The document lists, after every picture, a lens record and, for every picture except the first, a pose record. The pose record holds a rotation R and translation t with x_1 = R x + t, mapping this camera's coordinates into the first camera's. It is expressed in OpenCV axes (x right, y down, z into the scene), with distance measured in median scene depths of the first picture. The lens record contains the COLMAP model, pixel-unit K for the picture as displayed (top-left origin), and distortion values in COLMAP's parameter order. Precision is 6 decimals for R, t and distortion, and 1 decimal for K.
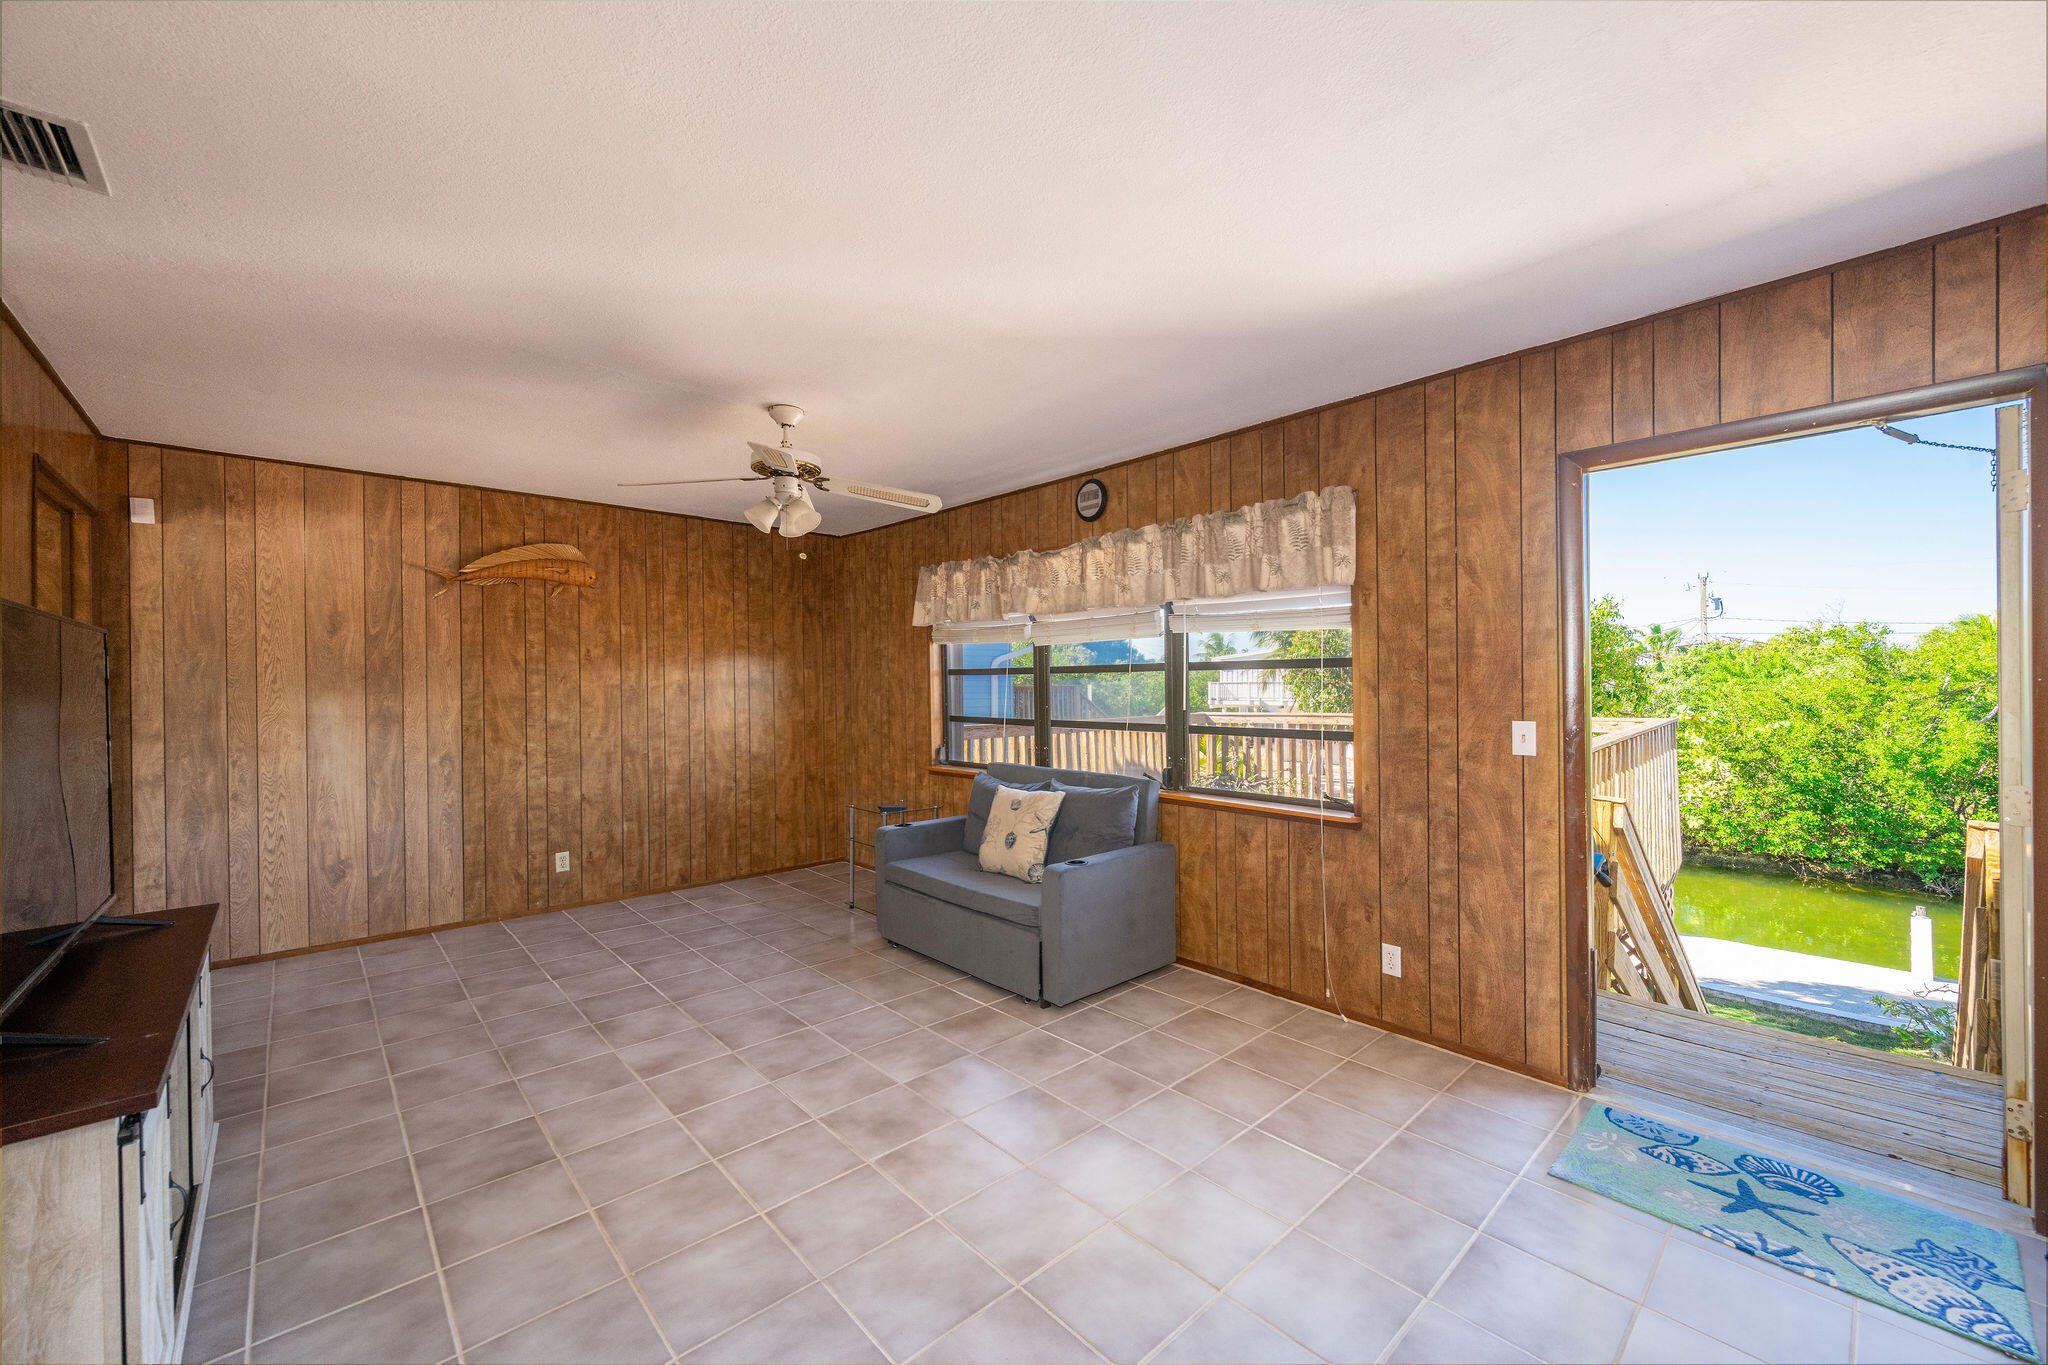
lens RADIAL K [[796.9, 0, 1024.0], [0, 796.9, 682.5], [0, 0, 1]] dist [0.000770, 0.000012]
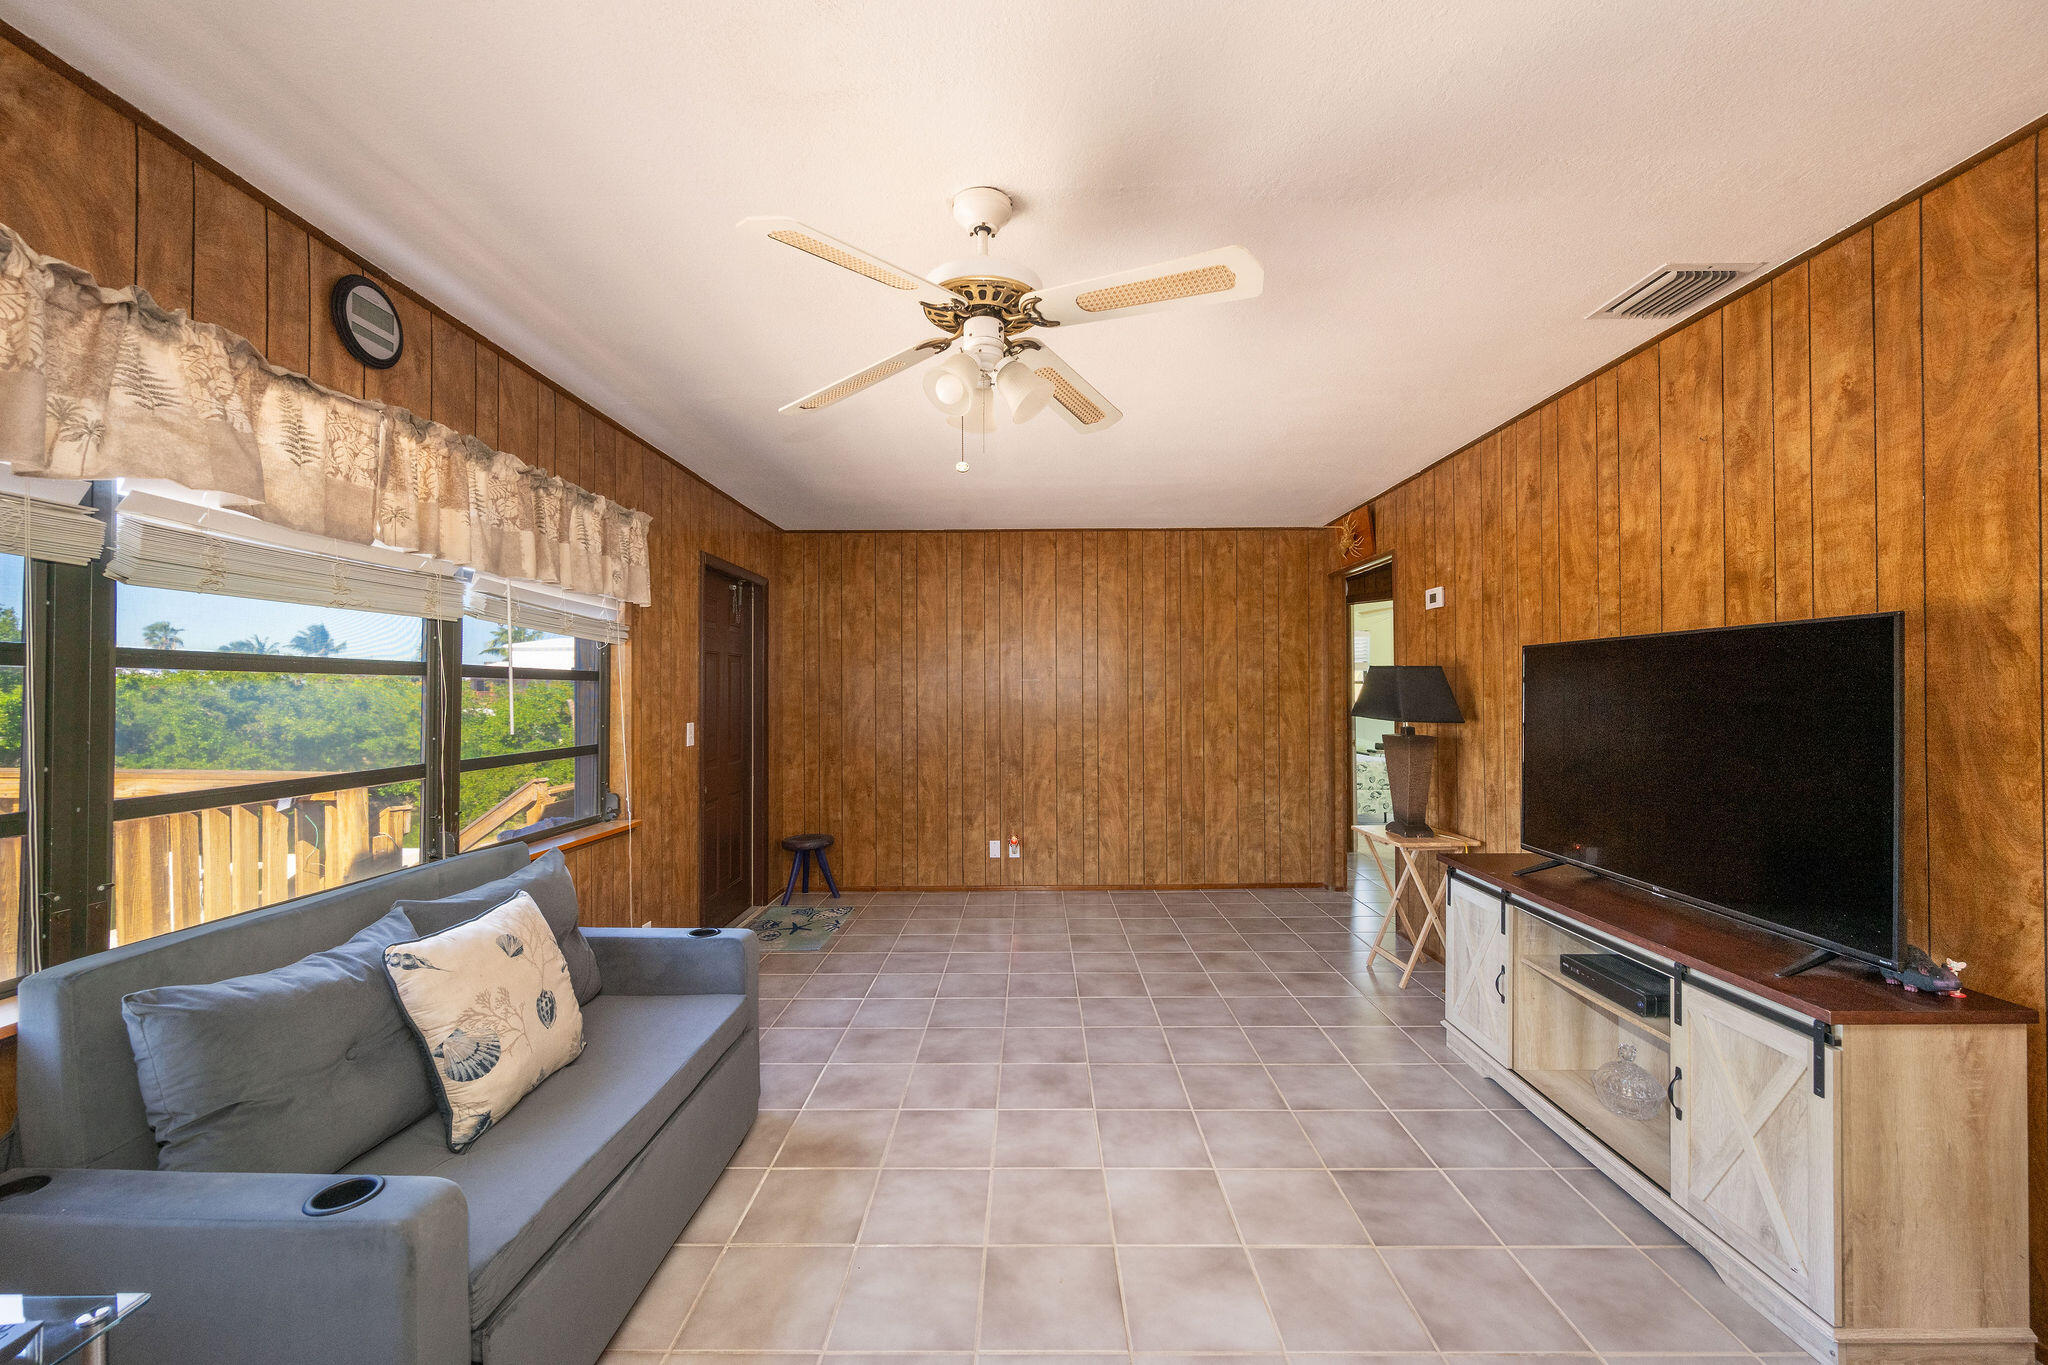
lens RADIAL K [[796.9, 0, 1024.0], [0, 796.9, 682.5], [0, 0, 1]] dist [0.000770, 0.000012]
pose [[-0.730718, 0.020454, 0.682373, -0.636866], [0.008220, 0.999742, -0.021165, 0.006747], [-0.682630, -0.009857, -0.730697, 1.271703]]
